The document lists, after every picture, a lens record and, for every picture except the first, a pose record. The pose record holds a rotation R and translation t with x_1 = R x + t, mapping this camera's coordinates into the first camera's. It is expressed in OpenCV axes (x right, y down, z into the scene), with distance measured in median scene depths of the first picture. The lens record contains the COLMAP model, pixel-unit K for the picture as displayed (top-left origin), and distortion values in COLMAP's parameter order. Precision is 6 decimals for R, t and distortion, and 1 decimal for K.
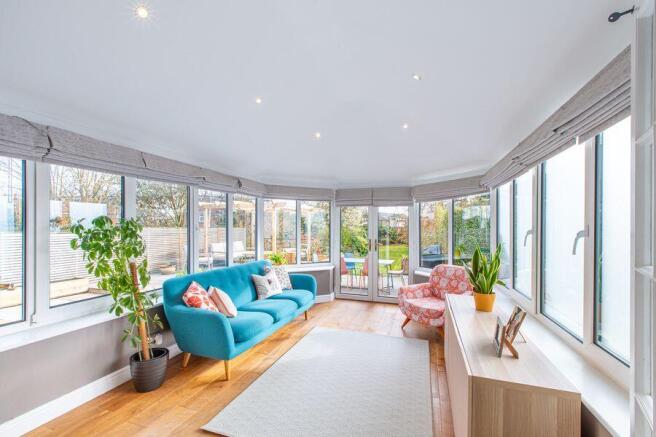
lens RADIAL K [[297.4, 0, 332.6], [0, 297.4, 228.7], [0, 0, 1]] dist [-0.000255, -0.000743]
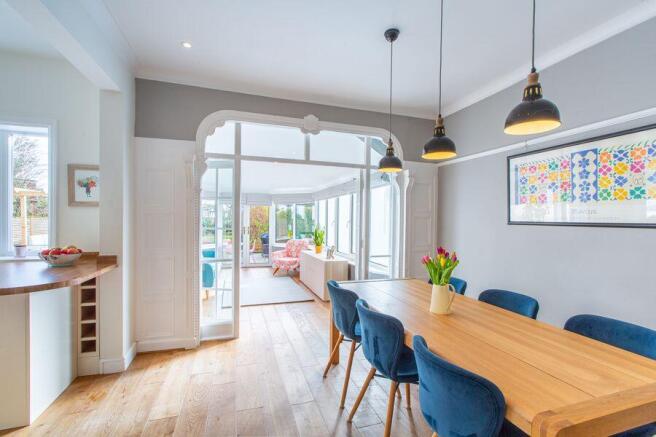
lens RADIAL K [[297.4, 0, 328.2], [0, 297.4, 219.3], [0, 0, 1]] dist [-0.000255, -0.000743]
pose [[0.816693, 0.006085, 0.577041, -0.633425], [-0.006675, 0.999977, -0.001097, -0.006871], [-0.577034, -0.002956, 0.816715, -0.791859]]
